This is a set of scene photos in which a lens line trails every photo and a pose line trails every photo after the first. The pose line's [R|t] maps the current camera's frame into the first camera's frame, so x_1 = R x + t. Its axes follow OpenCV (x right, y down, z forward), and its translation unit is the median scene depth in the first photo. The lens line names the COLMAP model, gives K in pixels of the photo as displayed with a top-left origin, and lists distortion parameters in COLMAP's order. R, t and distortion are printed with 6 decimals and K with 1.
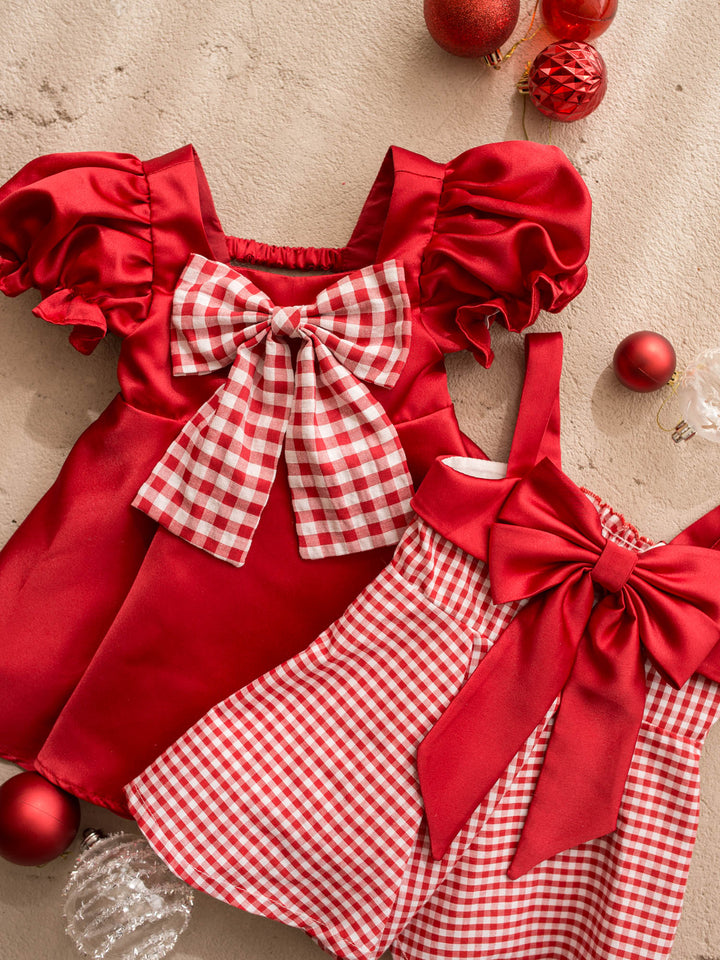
lens RADIAL K [[1024.3, 0, 352.3], [0, 1024.3, 515.8], [0, 0, 1]] dist [-0.042412, 0.000000]
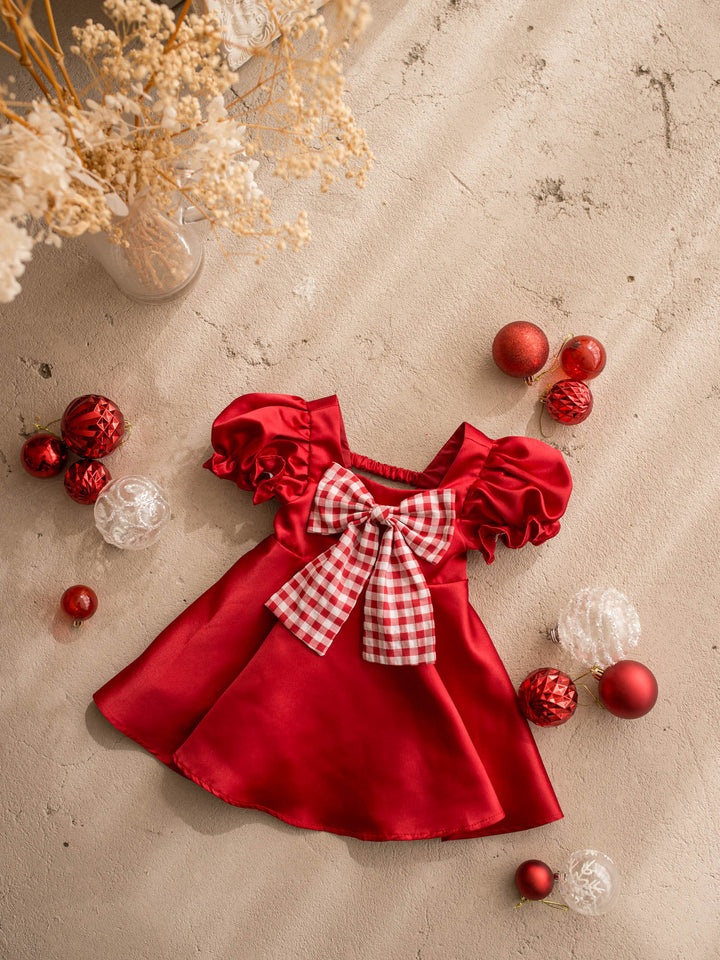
lens RADIAL K [[1024.3, 0, 367.6], [0, 1024.3, 482.2], [0, 0, 1]] dist [-0.042412, 0.000000]
pose [[0.983110, 0.182923, -0.005776, -0.083289], [-0.181583, 0.970996, -0.155544, 0.023713], [-0.022844, 0.153965, 0.987812, -0.651233]]
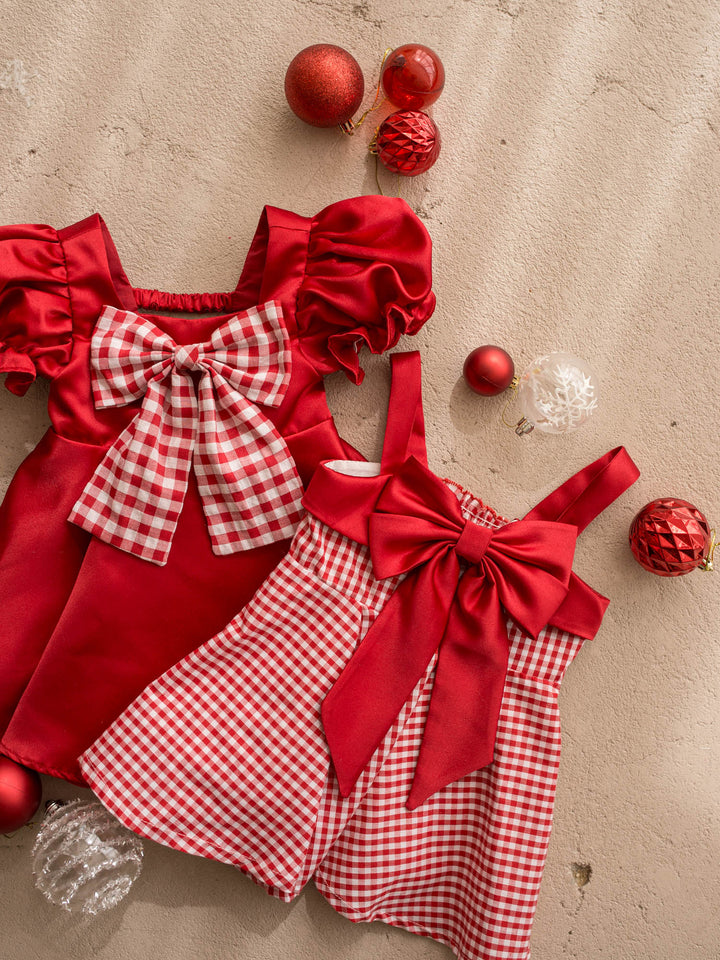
lens RADIAL K [[1024.3, 0, 352.3], [0, 1024.3, 512.6], [0, 0, 1]] dist [-0.042412, 0.000000]
pose [[0.996196, -0.071660, 0.049585, 0.054860], [0.072486, 0.997255, -0.015083, 0.022680], [-0.048368, 0.018619, 0.998656, -0.197410]]
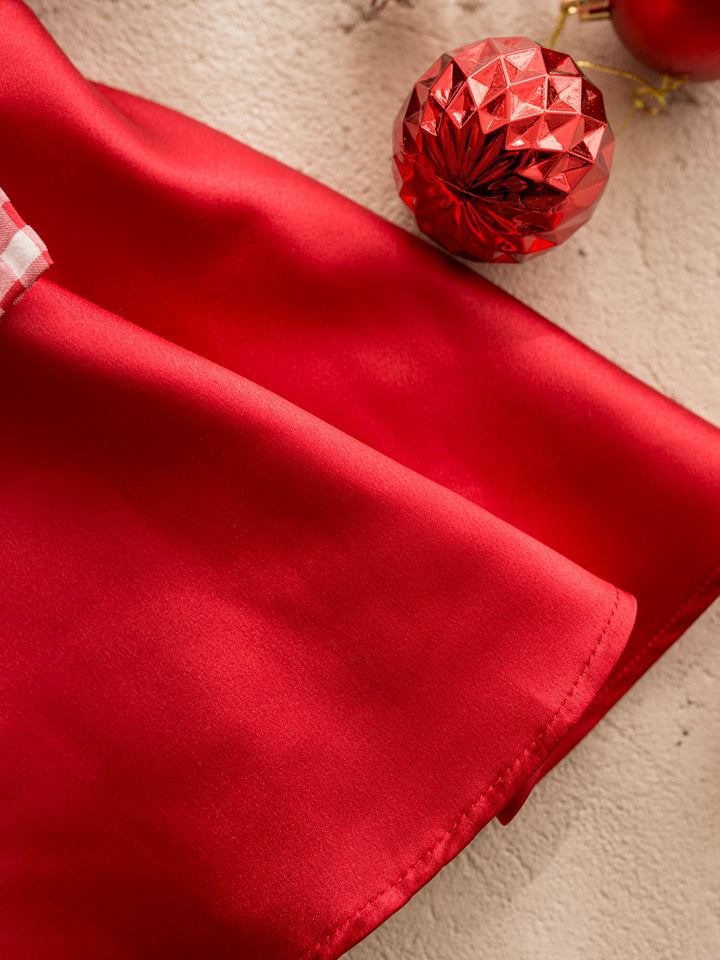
lens RADIAL K [[1024.3, 0, 360.7], [0, 1024.3, 480.4], [0, 0, 1]] dist [-0.042412, 0.000000]
pose [[0.890868, -0.434896, 0.131225, 0.081513], [0.446979, 0.890735, -0.082471, 0.186532], [-0.081020, 0.132126, 0.987916, 0.599865]]
